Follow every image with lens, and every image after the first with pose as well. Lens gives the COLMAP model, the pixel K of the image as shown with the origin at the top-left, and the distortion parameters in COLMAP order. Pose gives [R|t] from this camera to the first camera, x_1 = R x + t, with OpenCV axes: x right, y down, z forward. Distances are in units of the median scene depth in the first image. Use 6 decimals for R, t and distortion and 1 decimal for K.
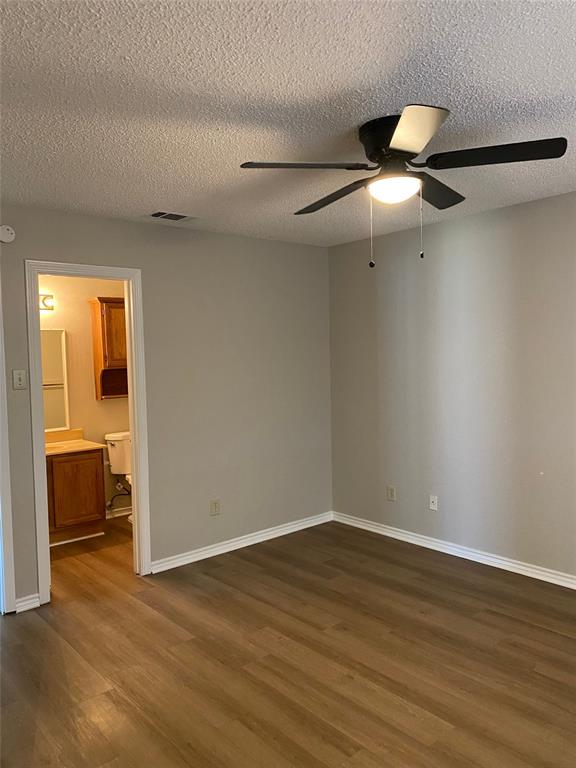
lens RADIAL K [[586.0, 0, 295.9], [0, 586.0, 382.4], [0, 0, 1]] dist [0.034314, -0.036809]
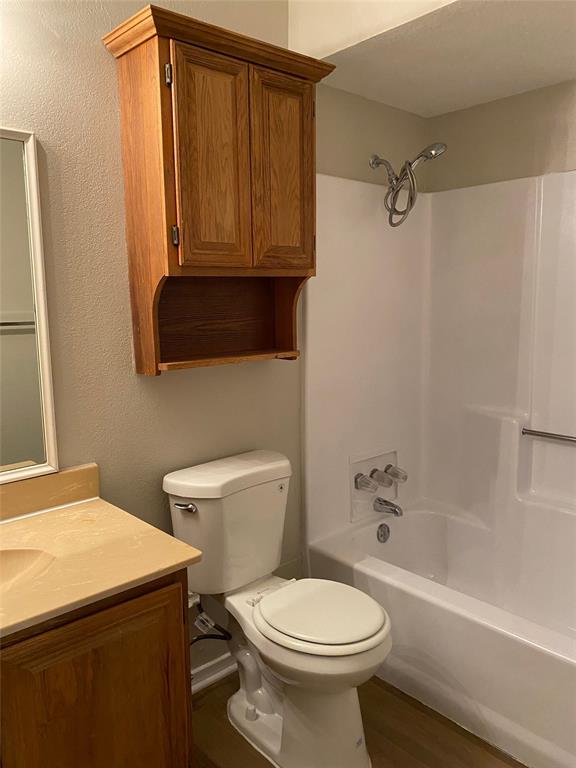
lens RADIAL K [[586.0, 0, 295.9], [0, 586.0, 382.4], [0, 0, 1]] dist [0.034314, -0.036809]
pose [[0.998968, 0.016660, 0.042256, -0.301969], [-0.020590, 0.995325, 0.094362, 0.003030], [-0.040487, -0.095135, 0.994641, 0.764636]]
